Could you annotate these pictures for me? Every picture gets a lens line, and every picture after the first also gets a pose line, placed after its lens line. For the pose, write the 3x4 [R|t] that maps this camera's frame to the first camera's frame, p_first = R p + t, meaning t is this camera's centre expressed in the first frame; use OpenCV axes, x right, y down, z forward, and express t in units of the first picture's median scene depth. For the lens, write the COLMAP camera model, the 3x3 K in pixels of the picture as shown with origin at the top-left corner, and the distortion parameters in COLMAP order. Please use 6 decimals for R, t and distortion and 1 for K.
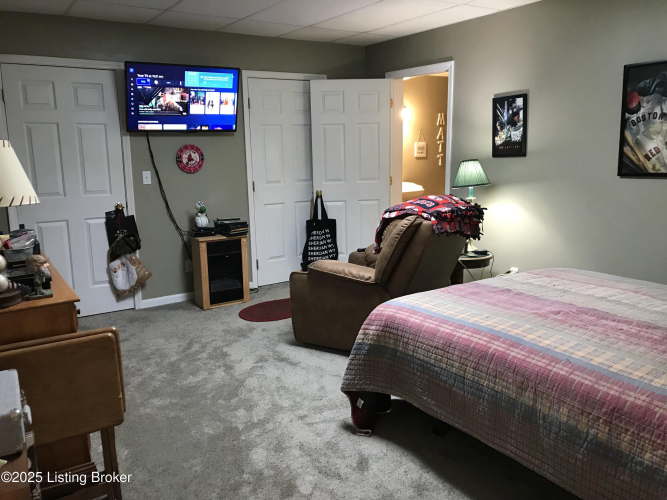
lens RADIAL K [[546.8, 0, 333.6], [0, 546.8, 249.2], [0, 0, 1]] dist [0.020730, 0.016500]
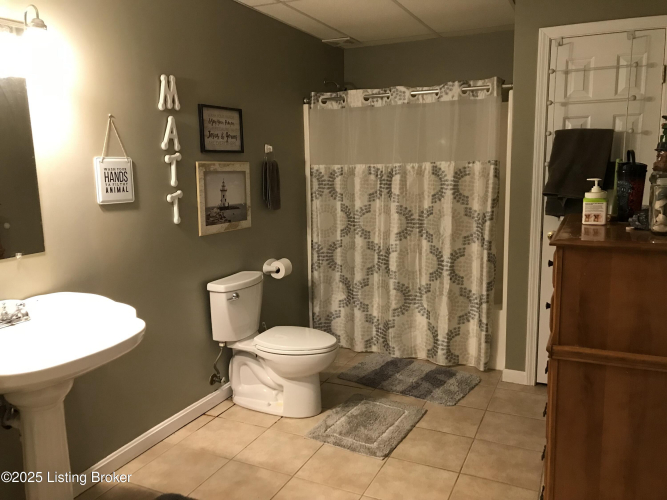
lens RADIAL K [[546.8, 0, 333.9], [0, 546.8, 249.6], [0, 0, 1]] dist [0.020730, 0.016500]
pose [[0.854810, -0.076011, 0.513345, 0.098938], [0.096178, 0.995282, -0.012782, -0.123559], [-0.509951, 0.060298, 0.858087, 0.653386]]
